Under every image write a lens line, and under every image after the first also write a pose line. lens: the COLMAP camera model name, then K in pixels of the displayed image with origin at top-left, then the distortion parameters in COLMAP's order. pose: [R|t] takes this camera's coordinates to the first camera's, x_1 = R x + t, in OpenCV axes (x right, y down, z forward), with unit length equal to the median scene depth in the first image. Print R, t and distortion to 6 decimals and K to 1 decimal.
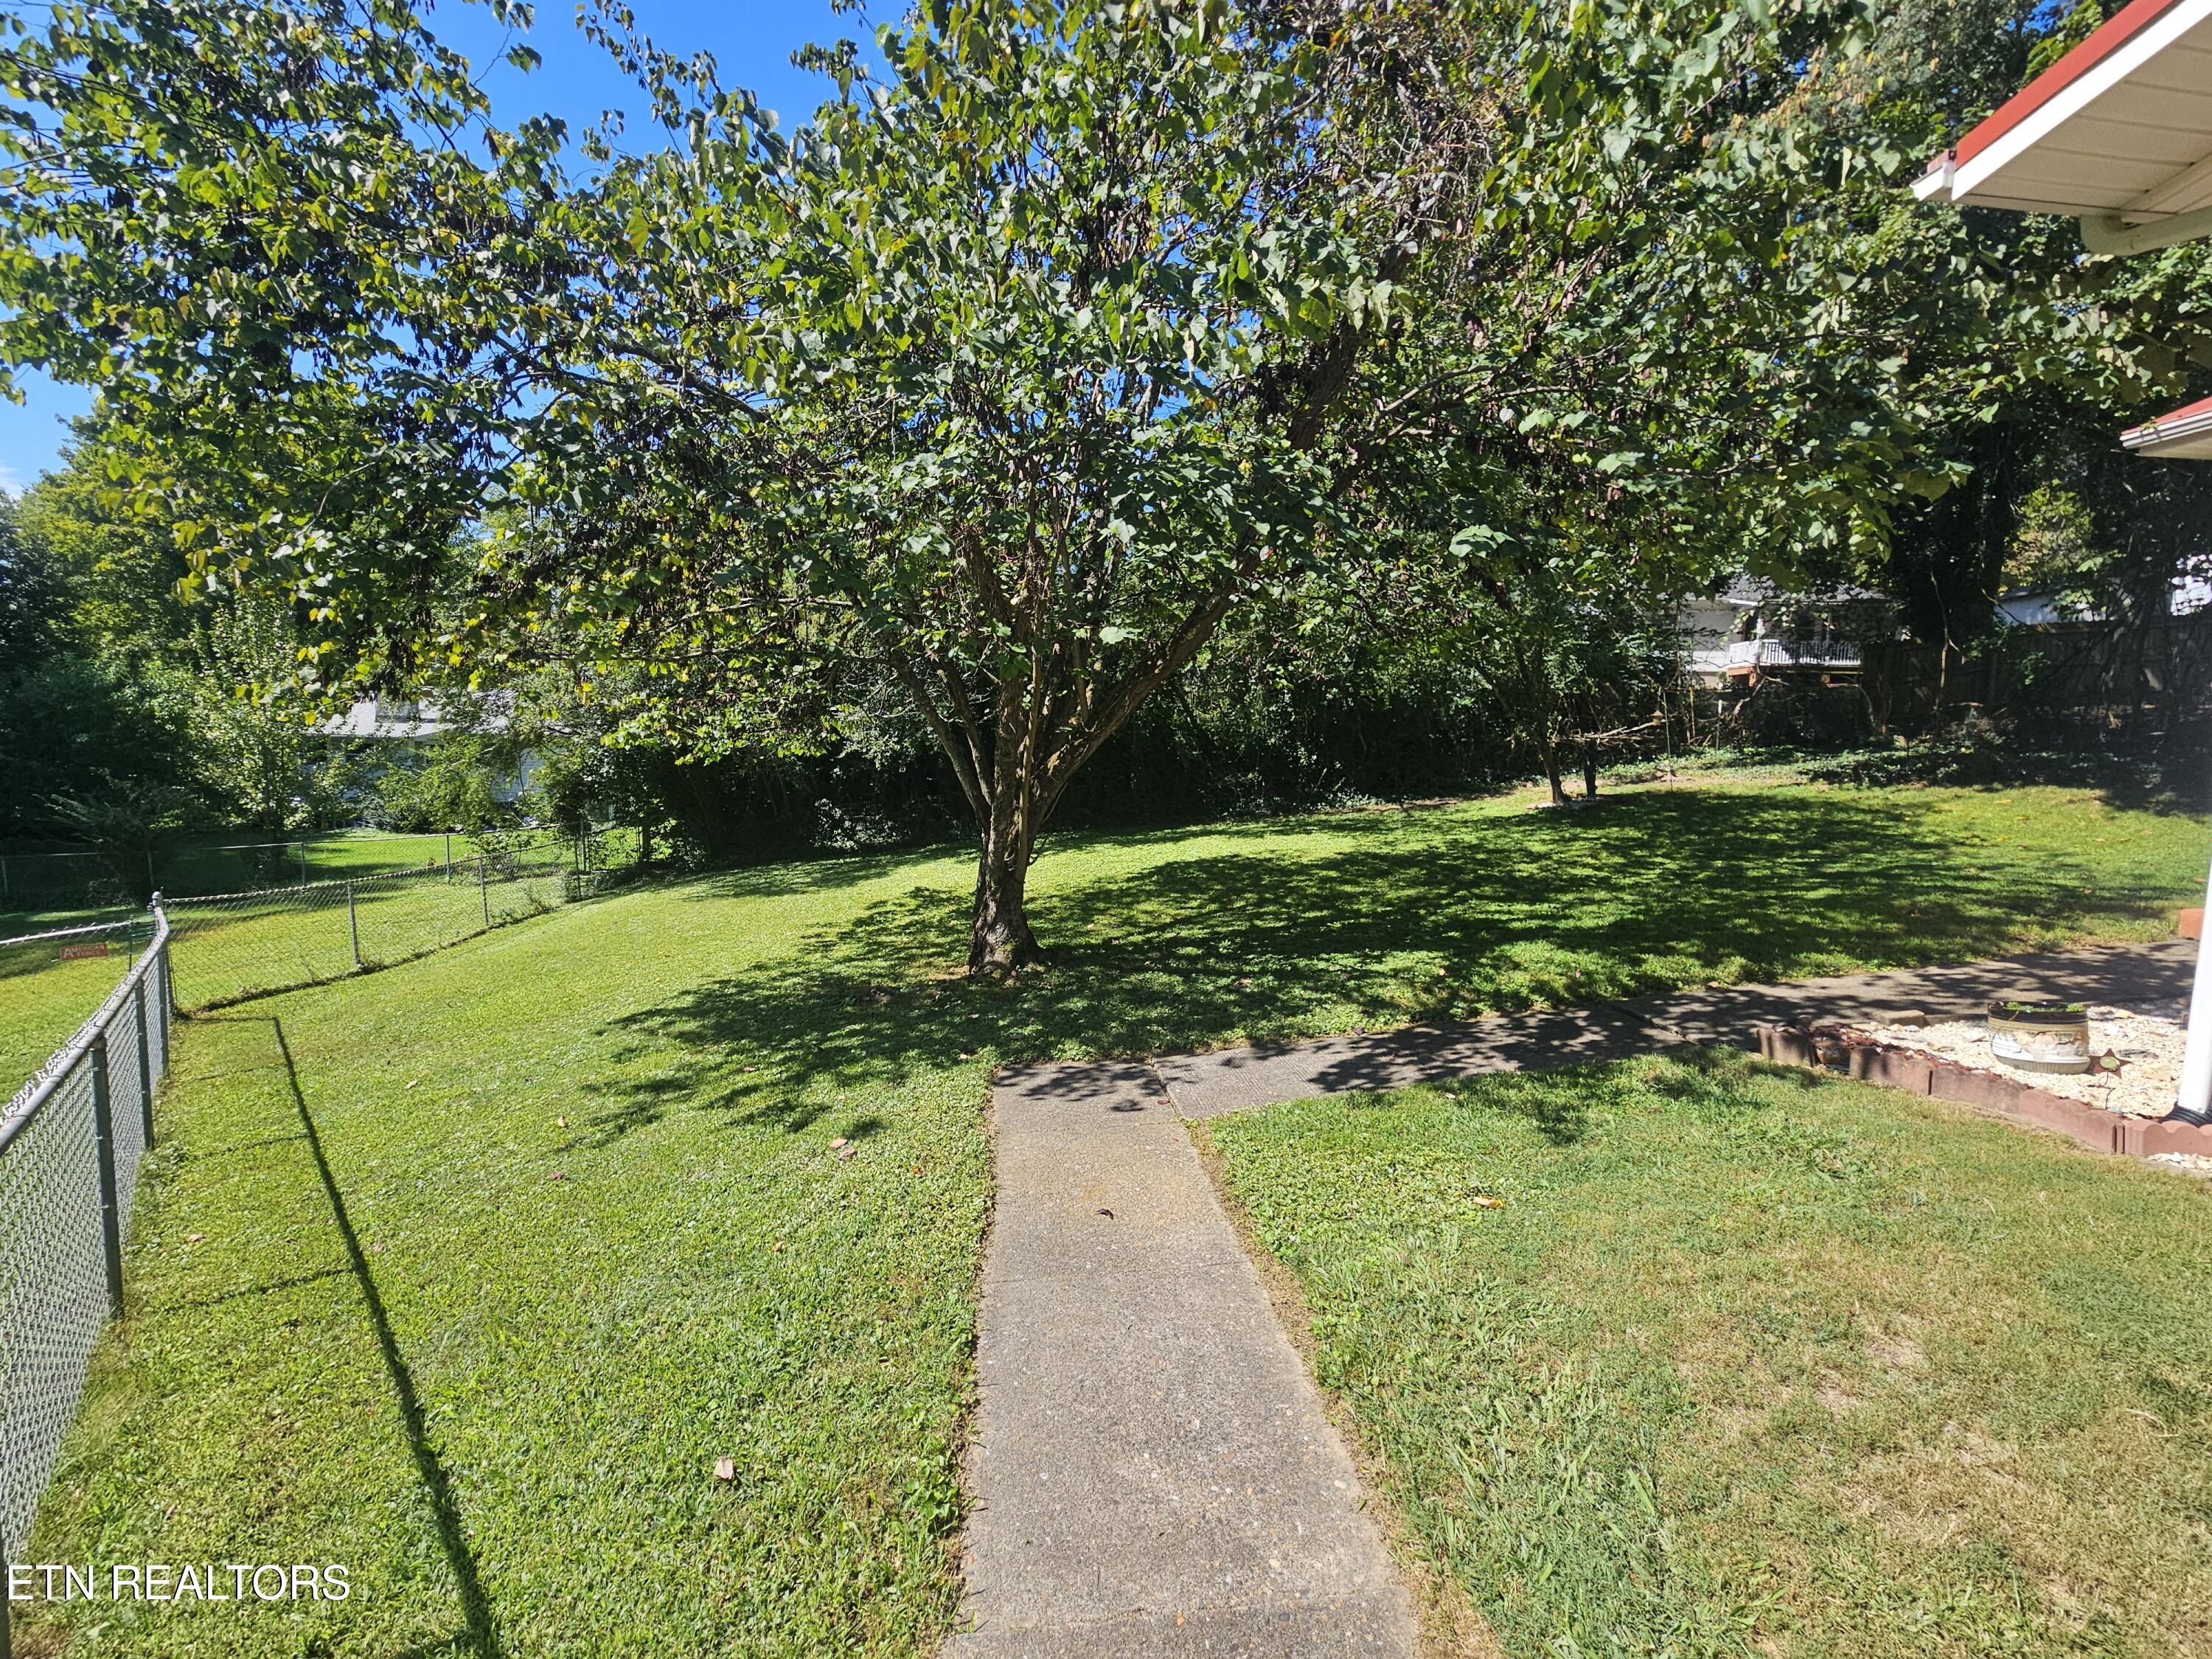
lens RADIAL K [[890.6, 0, 1106.0], [0, 890.6, 823.9], [0, 0, 1]] dist [-0.010108, 0.000022]
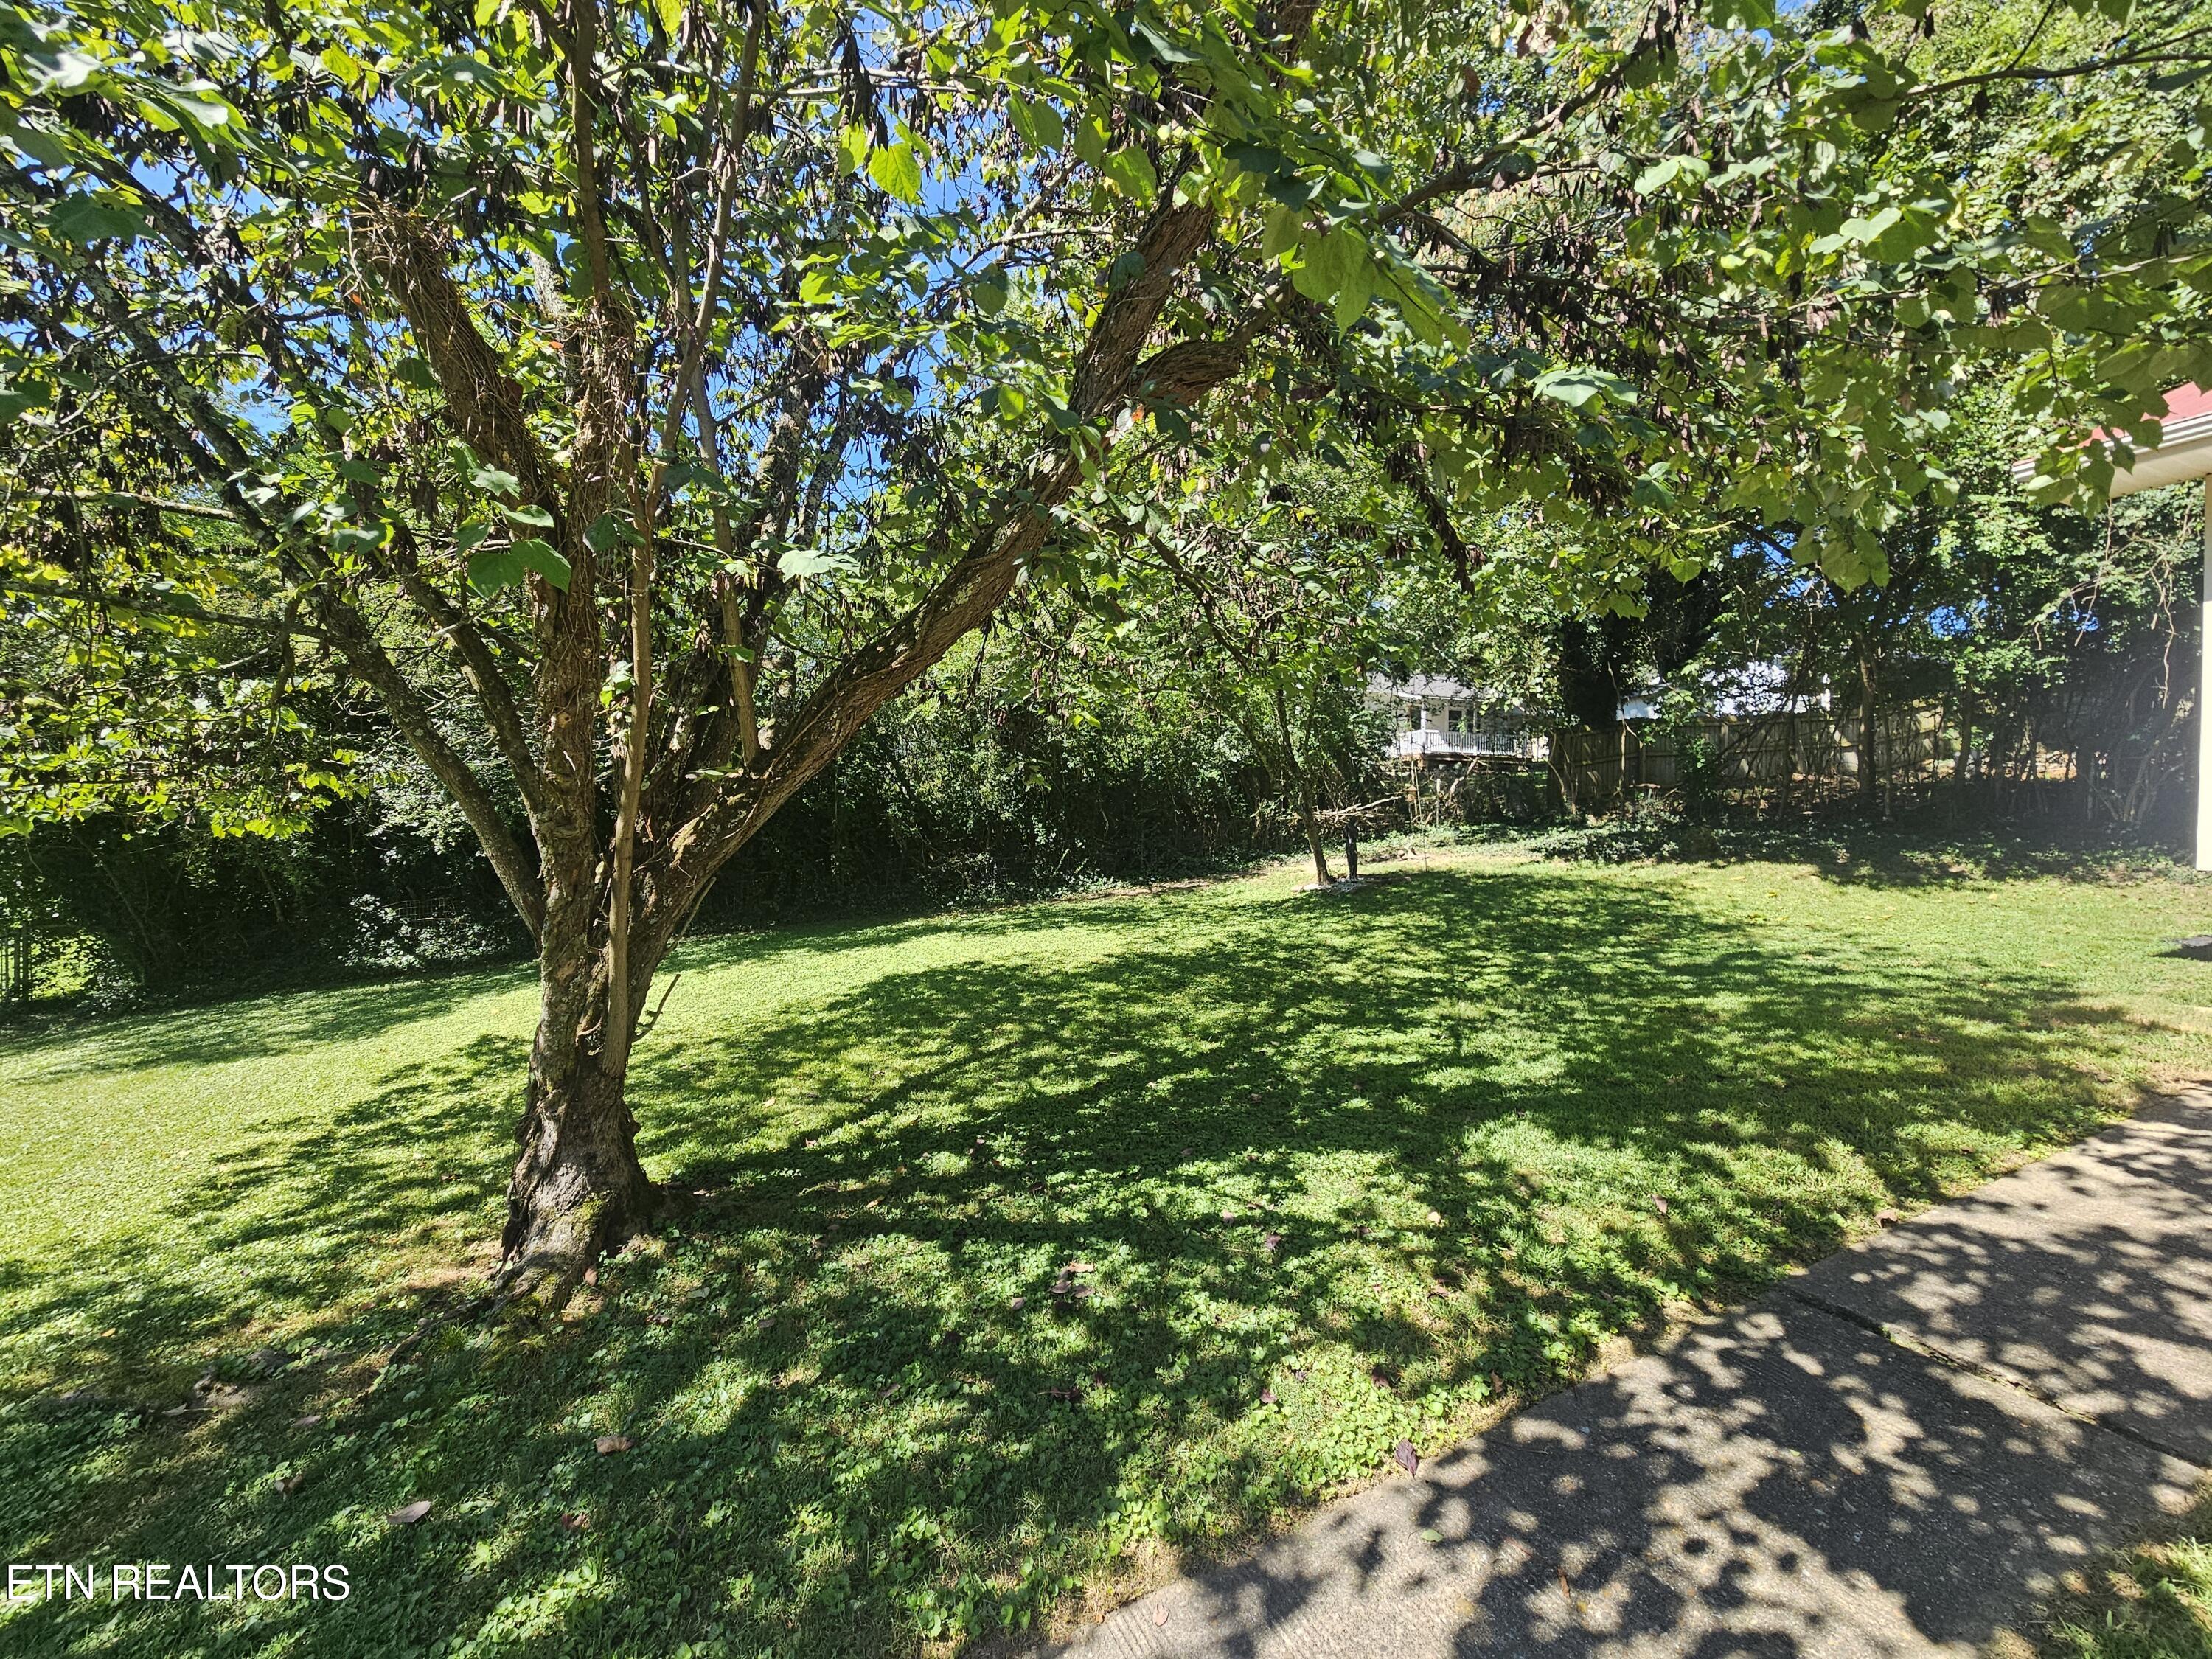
lens RADIAL K [[890.6, 0, 1101.0], [0, 890.6, 831.5], [0, 0, 1]] dist [-0.010108, 0.000022]
pose [[0.947330, 0.002331, 0.320250, 0.002224], [0.023383, 0.996801, -0.076427, -0.015568], [-0.319403, 0.079890, 0.944245, 0.236964]]
